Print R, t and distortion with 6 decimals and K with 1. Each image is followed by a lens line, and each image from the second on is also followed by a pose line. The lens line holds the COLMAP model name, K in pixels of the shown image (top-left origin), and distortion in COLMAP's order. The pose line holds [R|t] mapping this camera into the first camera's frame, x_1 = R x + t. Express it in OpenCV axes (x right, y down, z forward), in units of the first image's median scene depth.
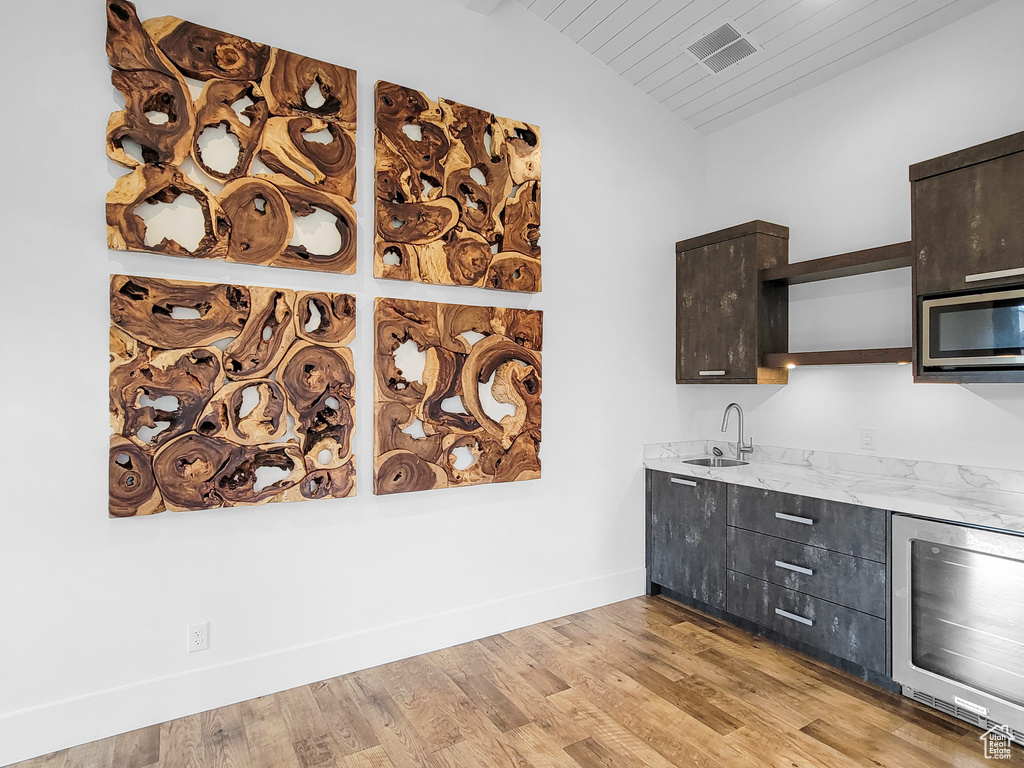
lens RADIAL K [[561.2, 0, 517.2], [0, 561.2, 386.9], [0, 0, 1]] dist [-0.012319, 0.003514]
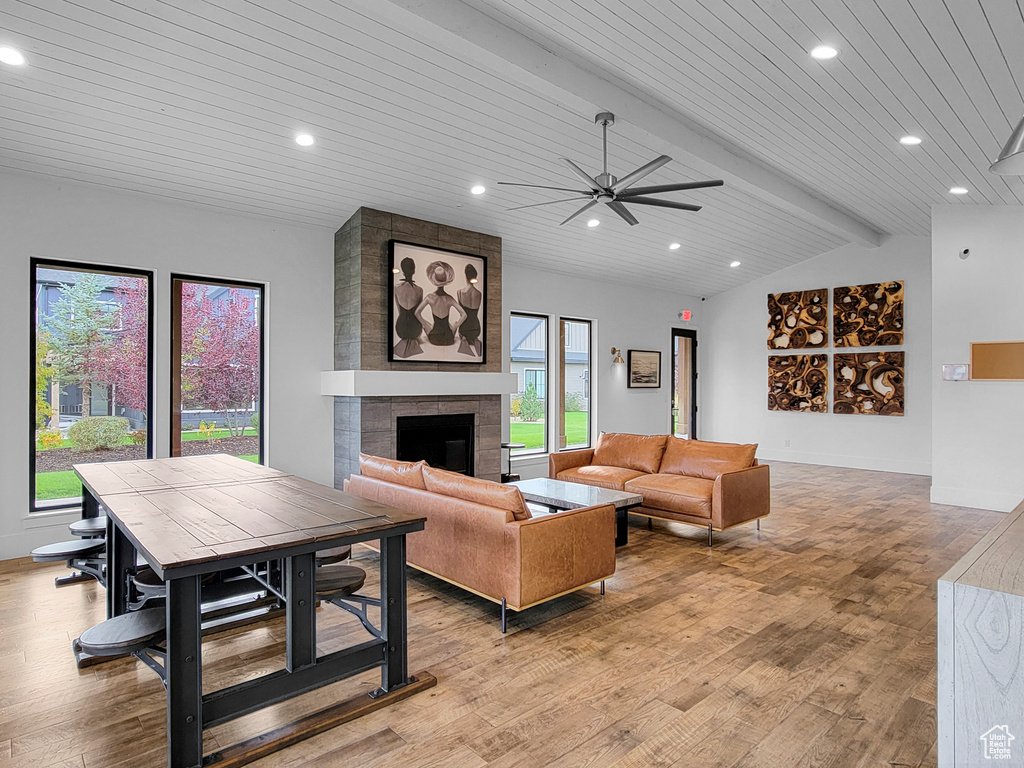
lens RADIAL K [[561.2, 0, 517.4], [0, 561.2, 382.3], [0, 0, 1]] dist [-0.012319, 0.003514]
pose [[0.175653, -0.002579, -0.984449, 2.661553], [-0.007987, 0.999960, -0.004045, 0.037623], [0.984420, 0.008573, 0.175625, -1.412557]]
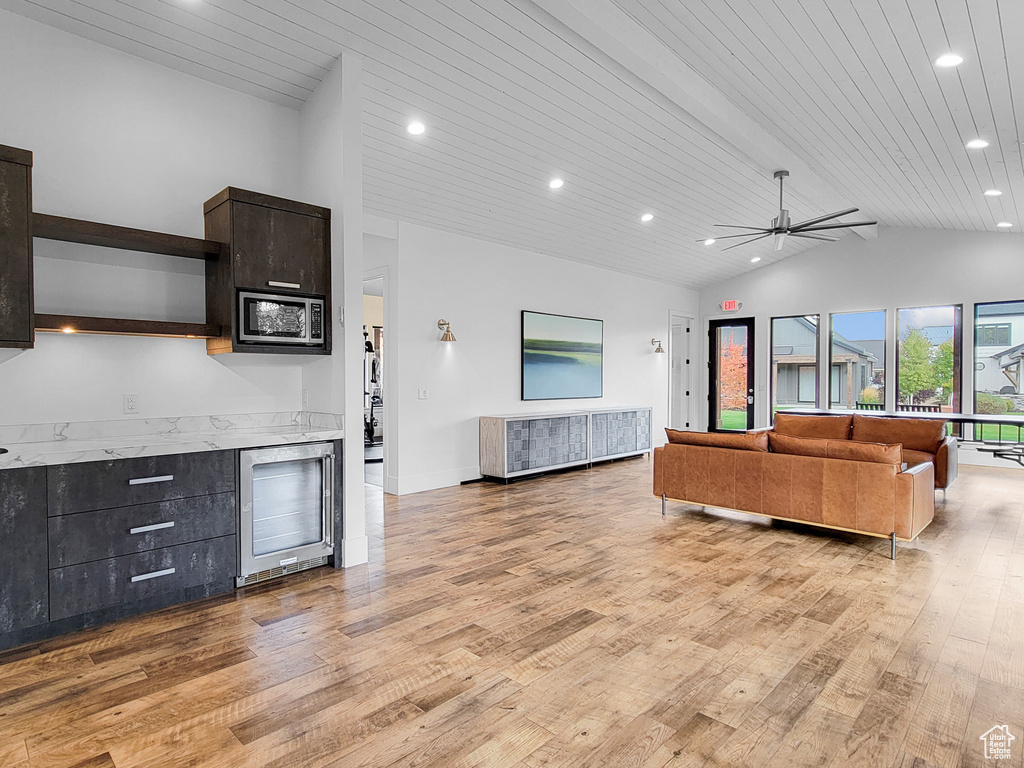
lens RADIAL K [[561.2, 0, 516.7], [0, 561.2, 377.6], [0, 0, 1]] dist [-0.012319, 0.003514]
pose [[-0.237535, -0.011784, 0.971308, -0.651966], [-0.002525, 0.999931, 0.011513, 0.031907], [-0.971376, 0.000282, -0.237548, 0.579128]]
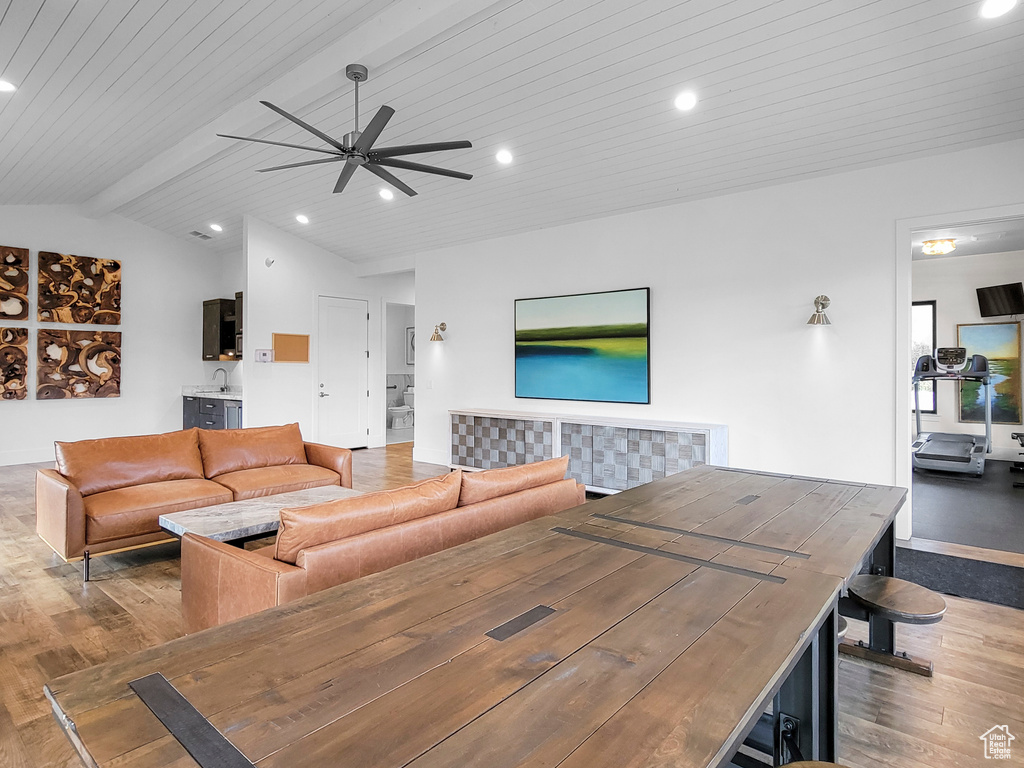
lens RADIAL K [[561.2, 0, 512.3], [0, 561.2, 360.2], [0, 0, 1]] dist [-0.012319, 0.003514]
pose [[0.949433, 0.003239, 0.313952, 1.111375], [0.001854, 0.999872, -0.015923, 0.045333], [-0.313963, 0.015700, 0.949305, -2.351677]]
